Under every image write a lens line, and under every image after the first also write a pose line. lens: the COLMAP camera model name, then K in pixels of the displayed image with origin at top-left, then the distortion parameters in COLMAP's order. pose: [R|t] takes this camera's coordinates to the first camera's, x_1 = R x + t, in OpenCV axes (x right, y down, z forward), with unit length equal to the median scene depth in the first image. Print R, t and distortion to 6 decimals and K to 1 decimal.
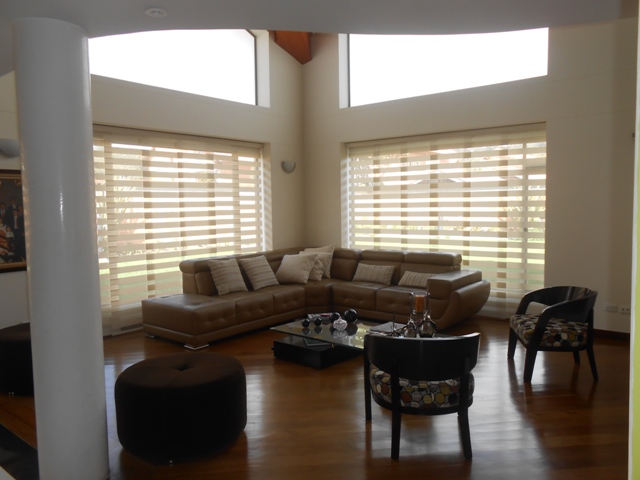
lens RADIAL K [[503.3, 0, 319.3], [0, 503.3, 240.7], [0, 0, 1]] dist [0.003460, 0.005150]
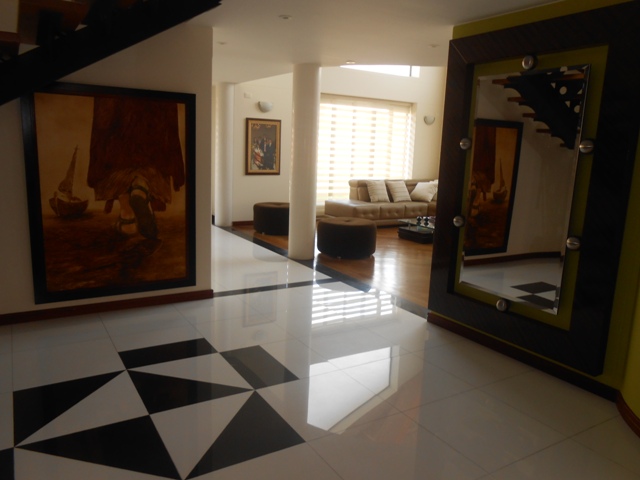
lens RADIAL K [[503.3, 0, 318.7], [0, 503.3, 239.2], [0, 0, 1]] dist [0.003460, 0.005150]
pose [[0.945331, 0.113152, -0.305851, 0.133614], [-0.079705, 0.989599, 0.119757, 0.043300], [0.316221, -0.088832, 0.944517, -0.524772]]
